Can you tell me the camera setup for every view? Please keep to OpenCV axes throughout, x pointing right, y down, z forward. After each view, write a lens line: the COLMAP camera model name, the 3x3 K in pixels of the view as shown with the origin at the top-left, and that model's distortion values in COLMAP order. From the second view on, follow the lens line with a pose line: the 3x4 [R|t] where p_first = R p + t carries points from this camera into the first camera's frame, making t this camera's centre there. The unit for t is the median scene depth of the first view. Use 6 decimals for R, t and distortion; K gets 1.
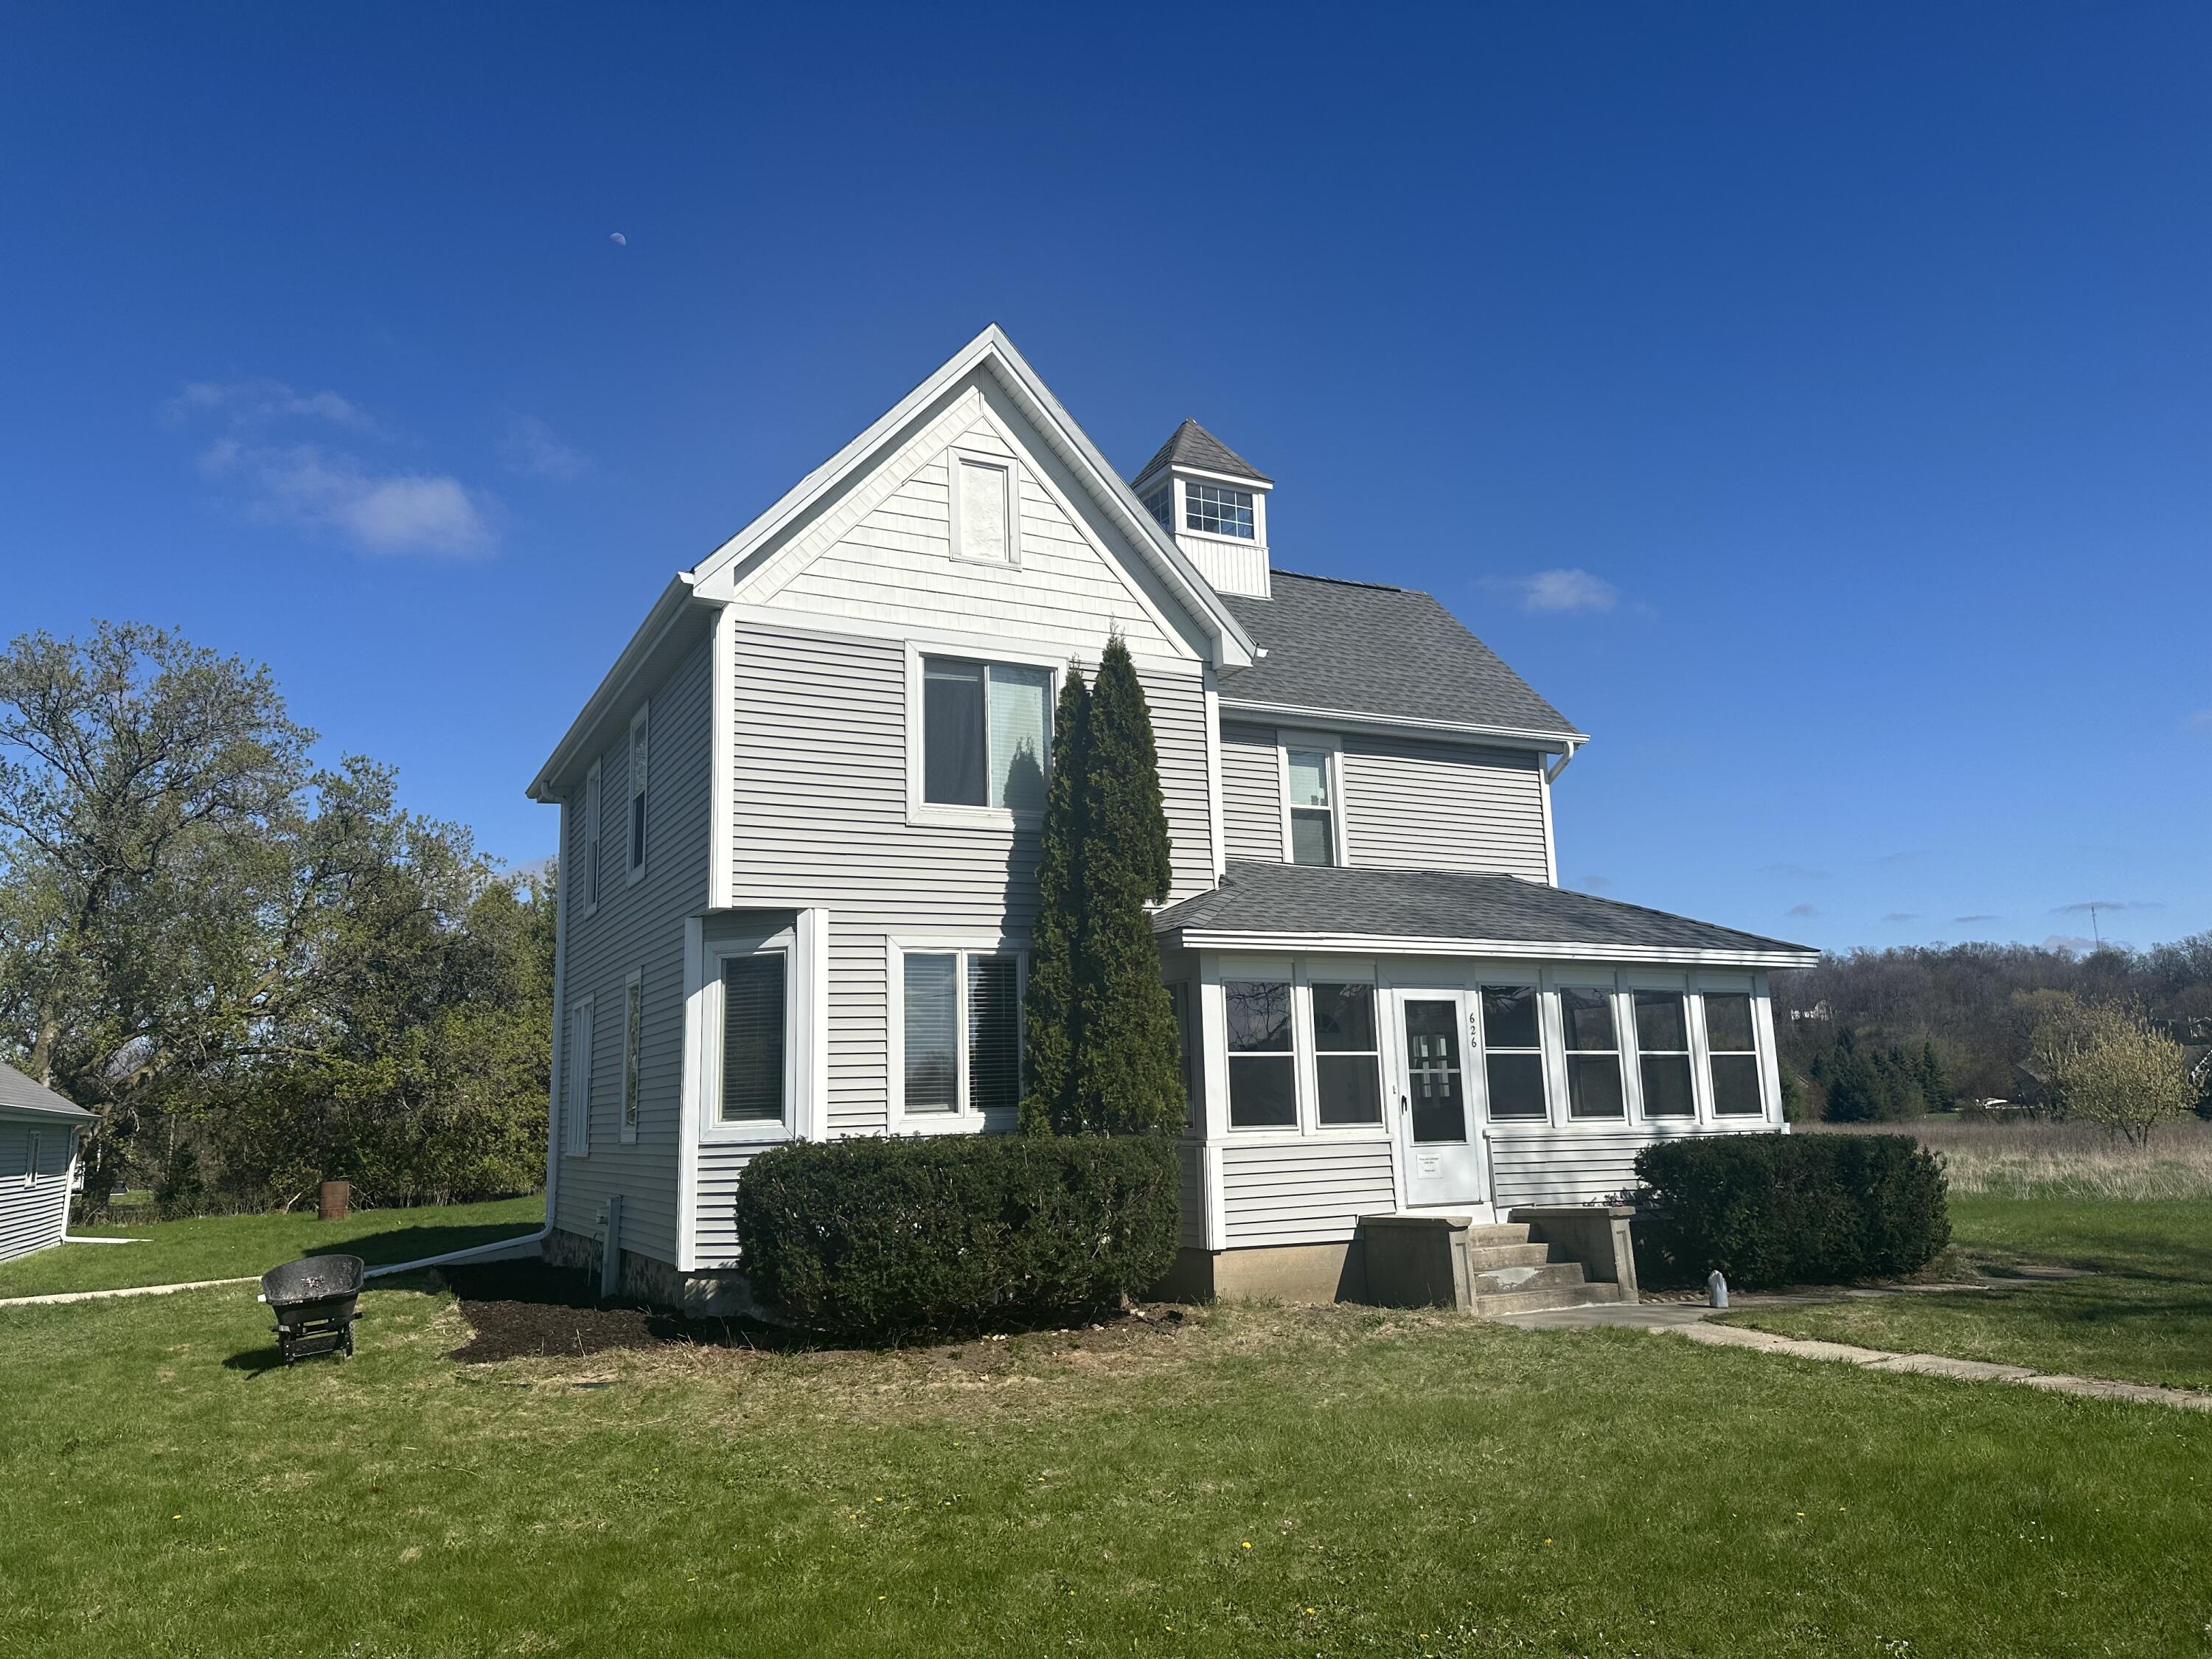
lens RADIAL K [[1542.7, 0, 1110.0], [0, 1542.7, 827.6], [0, 0, 1]] dist [0.181911, -0.406972]
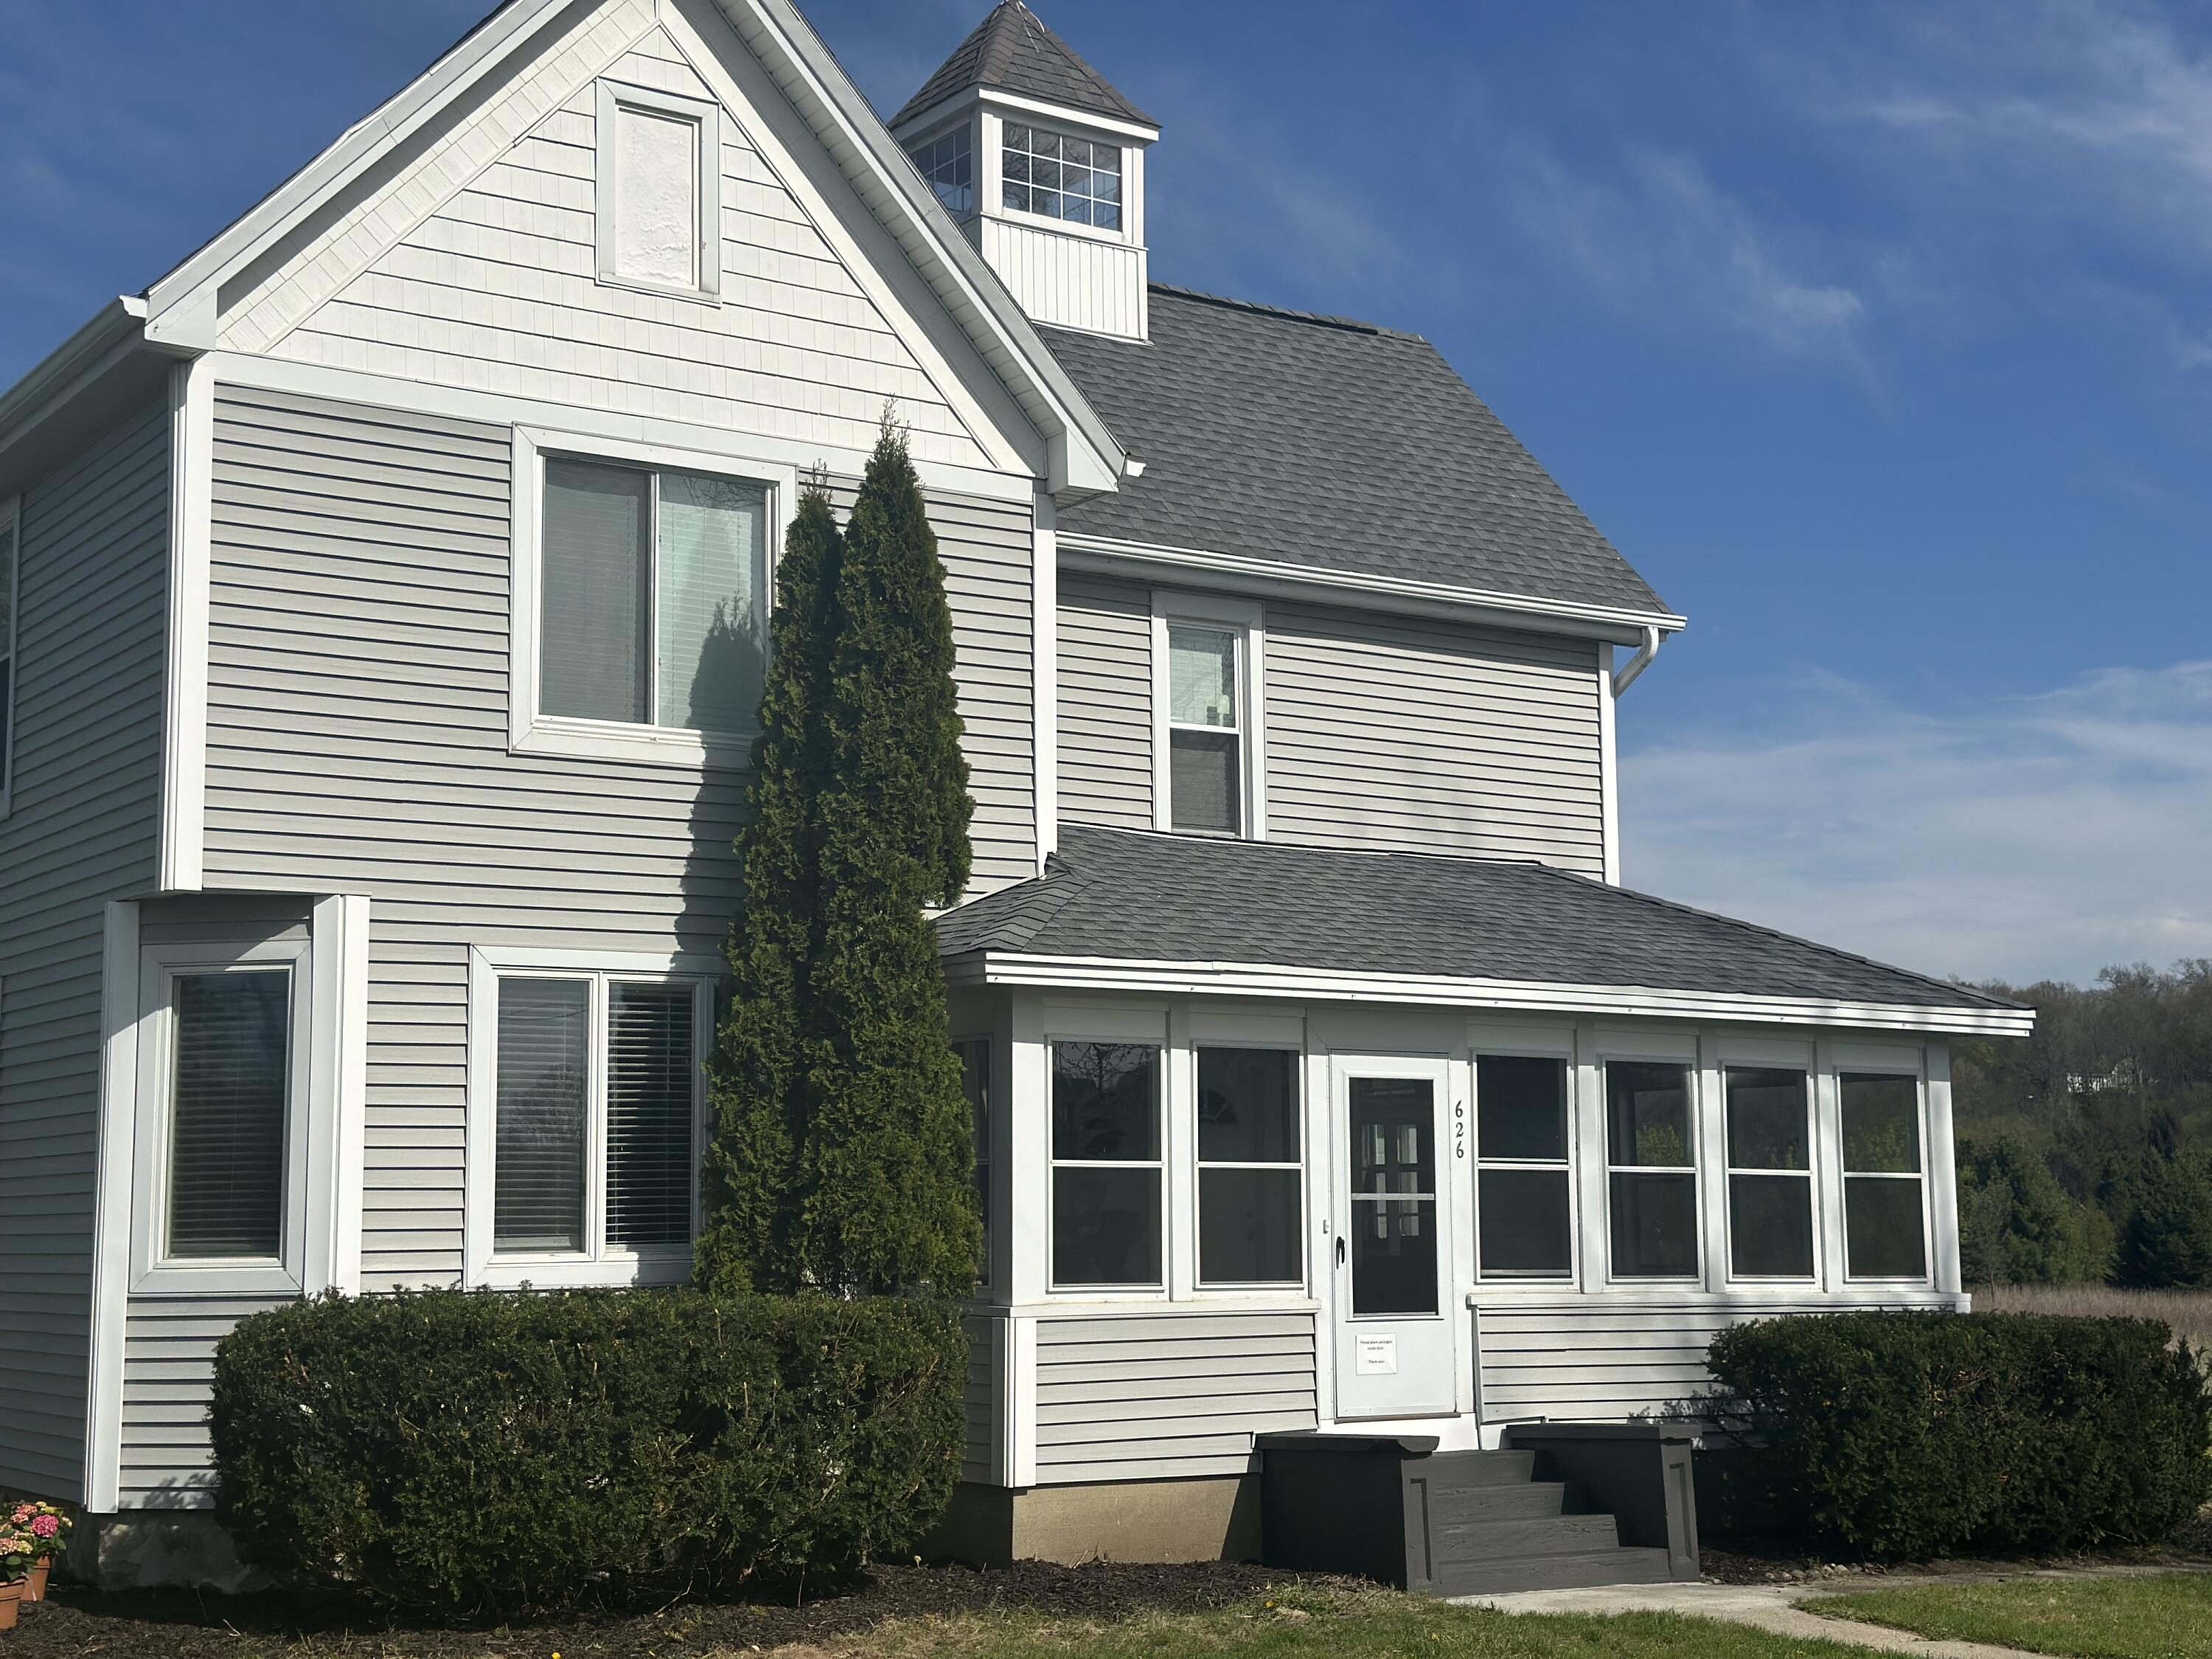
lens RADIAL K [[3093.0, 0, 1114.4], [0, 3093.0, 840.2], [0, 0, 1]] dist [0.116080, -0.012702]
pose [[0.993592, 0.036367, 0.107014, -0.029620], [-0.041862, 0.997894, 0.049554, -0.034332], [-0.104986, -0.053716, 0.993022, -0.160025]]
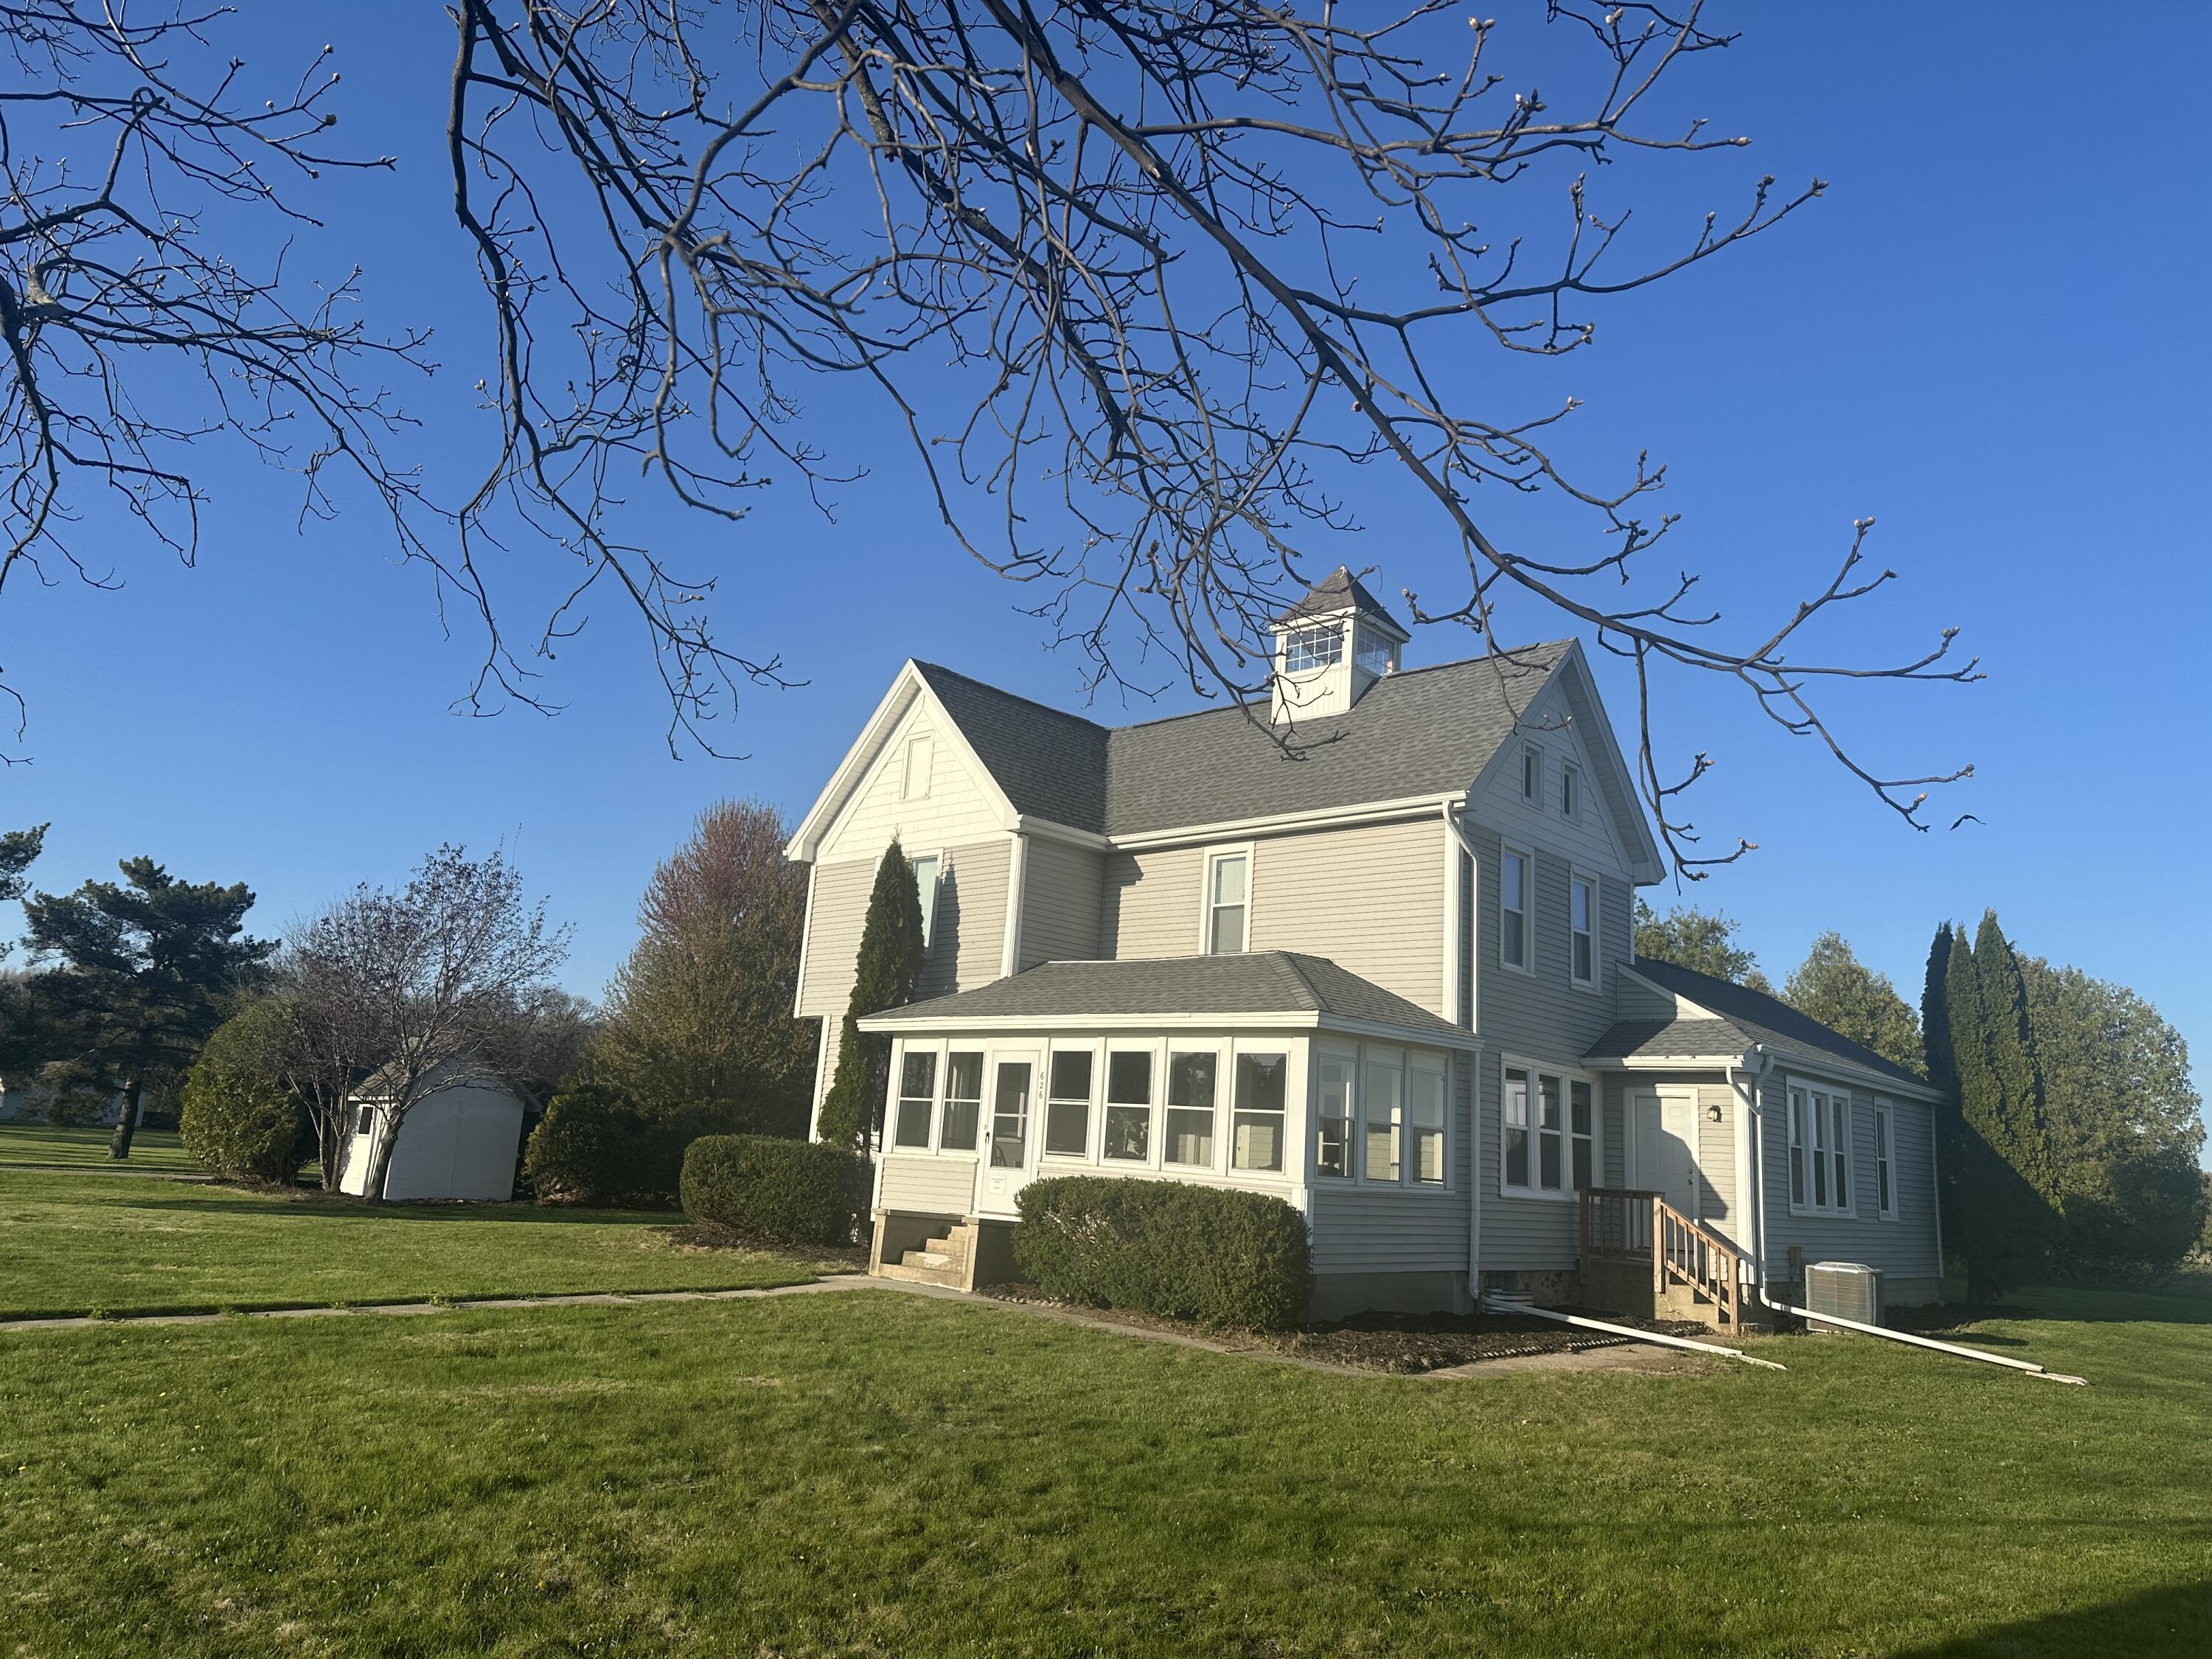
lens RADIAL K [[1542.7, 0, 1110.0], [0, 1542.7, 827.6], [0, 0, 1]] dist [0.181911, -0.406972]
pose [[0.330654, -0.150093, -0.931740, 1.566067], [0.096434, 0.987478, -0.124850, 0.088024], [0.938812, -0.048569, 0.340988, 0.646542]]
